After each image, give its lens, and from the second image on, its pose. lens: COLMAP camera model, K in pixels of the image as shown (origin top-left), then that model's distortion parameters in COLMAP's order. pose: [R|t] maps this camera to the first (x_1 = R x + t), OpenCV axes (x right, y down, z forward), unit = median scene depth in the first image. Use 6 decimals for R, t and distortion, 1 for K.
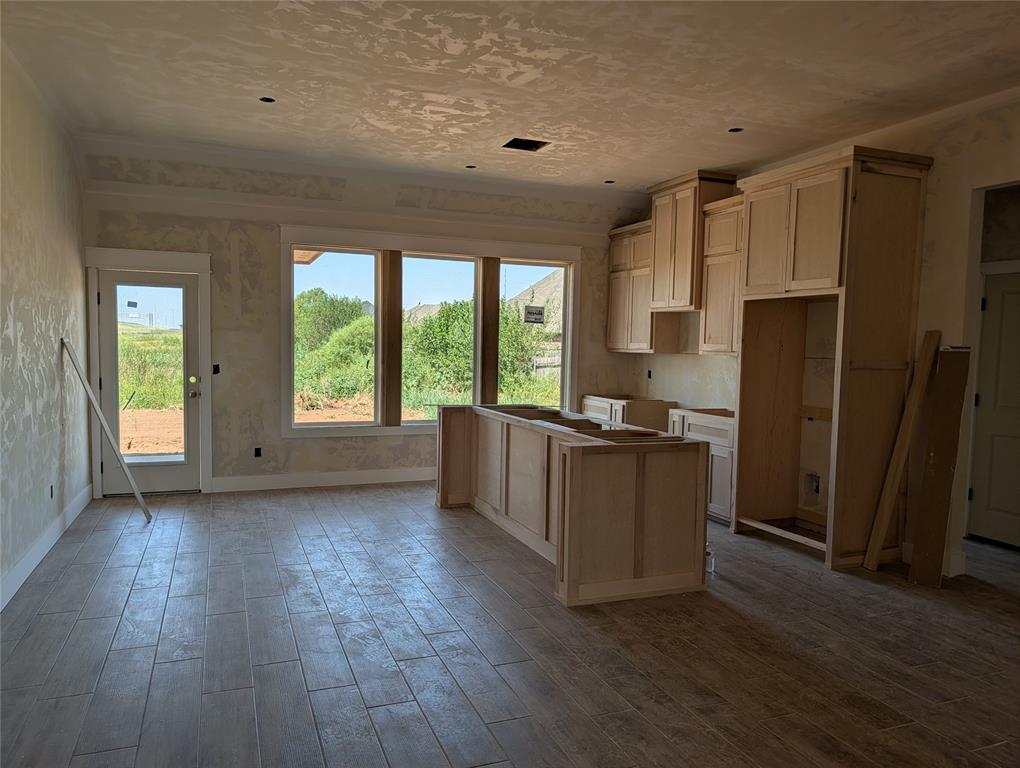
lens RADIAL K [[731.6, 0, 507.8], [0, 731.6, 395.3], [0, 0, 1]] dist [0.005553, -0.000790]
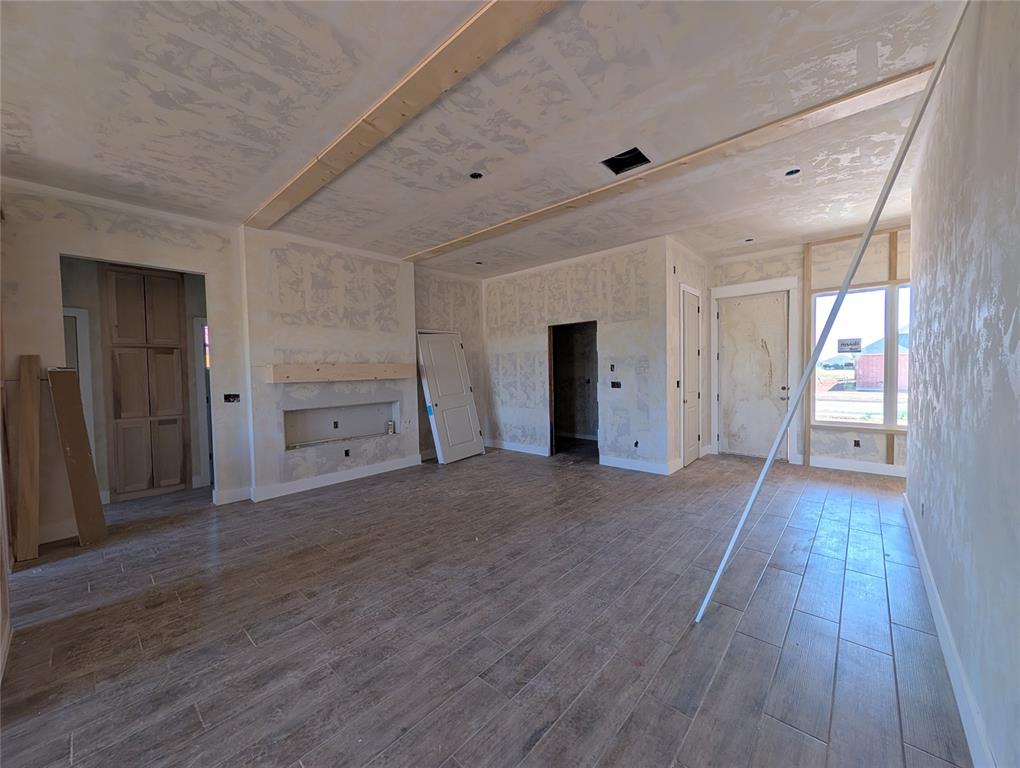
lens RADIAL K [[394.2, 0, 510.0], [0, 394.2, 384.0], [0, 0, 1]] dist [0.001553, 0.000160]
pose [[-0.447164, -0.042719, 0.893431, -0.325429], [0.072487, 0.993843, 0.083800, -0.029664], [-0.891510, 0.102235, -0.441314, 0.468340]]
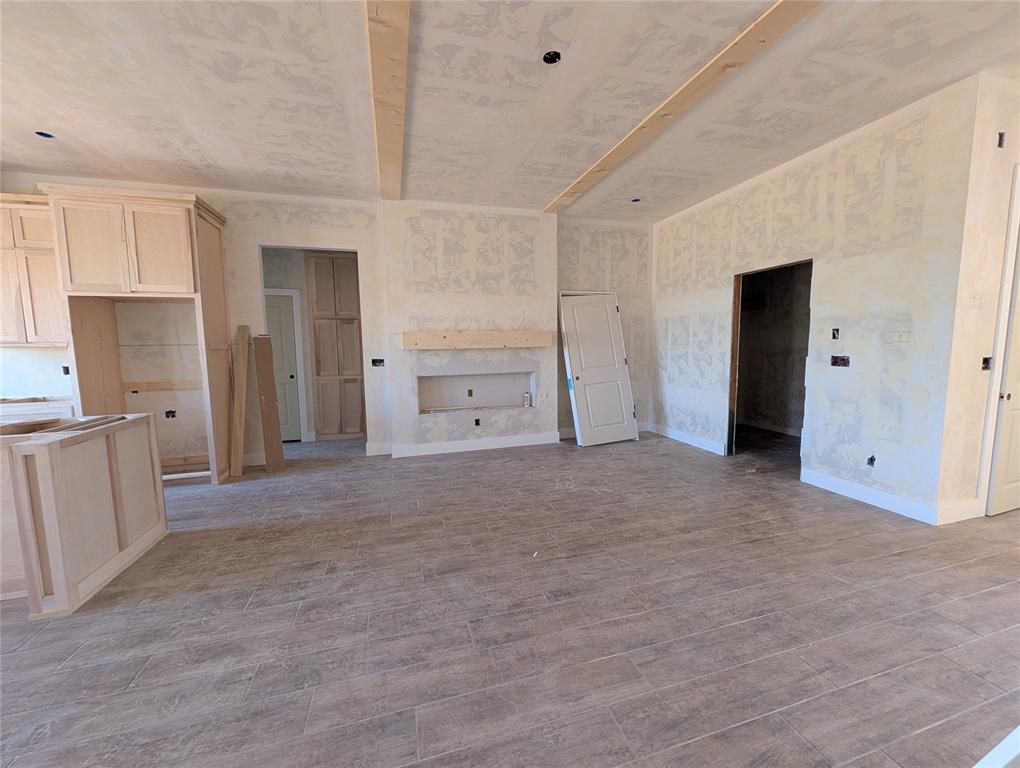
lens RADIAL K [[394.2, 0, 510.0], [0, 394.2, 384.0], [0, 0, 1]] dist [0.001553, 0.000160]
pose [[0.089892, -0.121938, 0.988459, -0.224076], [0.085122, 0.989786, 0.114360, -0.005677], [-0.992307, 0.073860, 0.099354, 0.259547]]
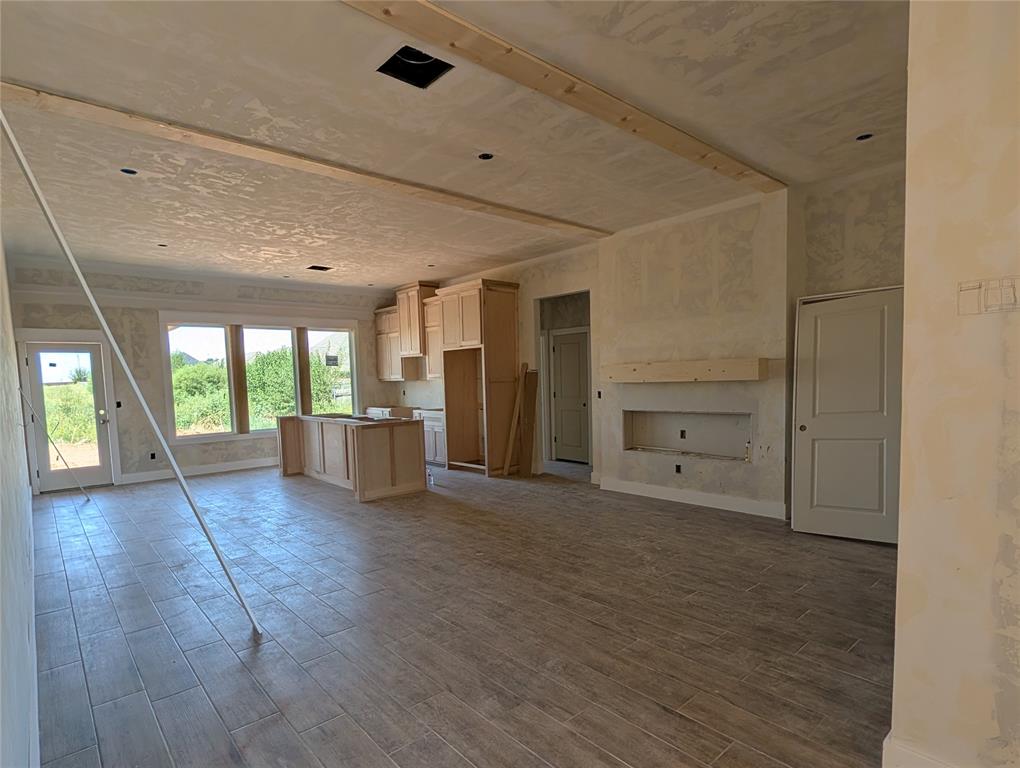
lens RADIAL K [[541.3, 0, 509.0], [0, 541.3, 418.7], [0, 0, 1]] dist [0.003337, -0.000110]
pose [[0.938176, -0.072920, 0.338392, -0.016775], [0.070737, 0.997318, 0.018796, 0.035665], [-0.338855, 0.006303, 0.940817, -0.408889]]
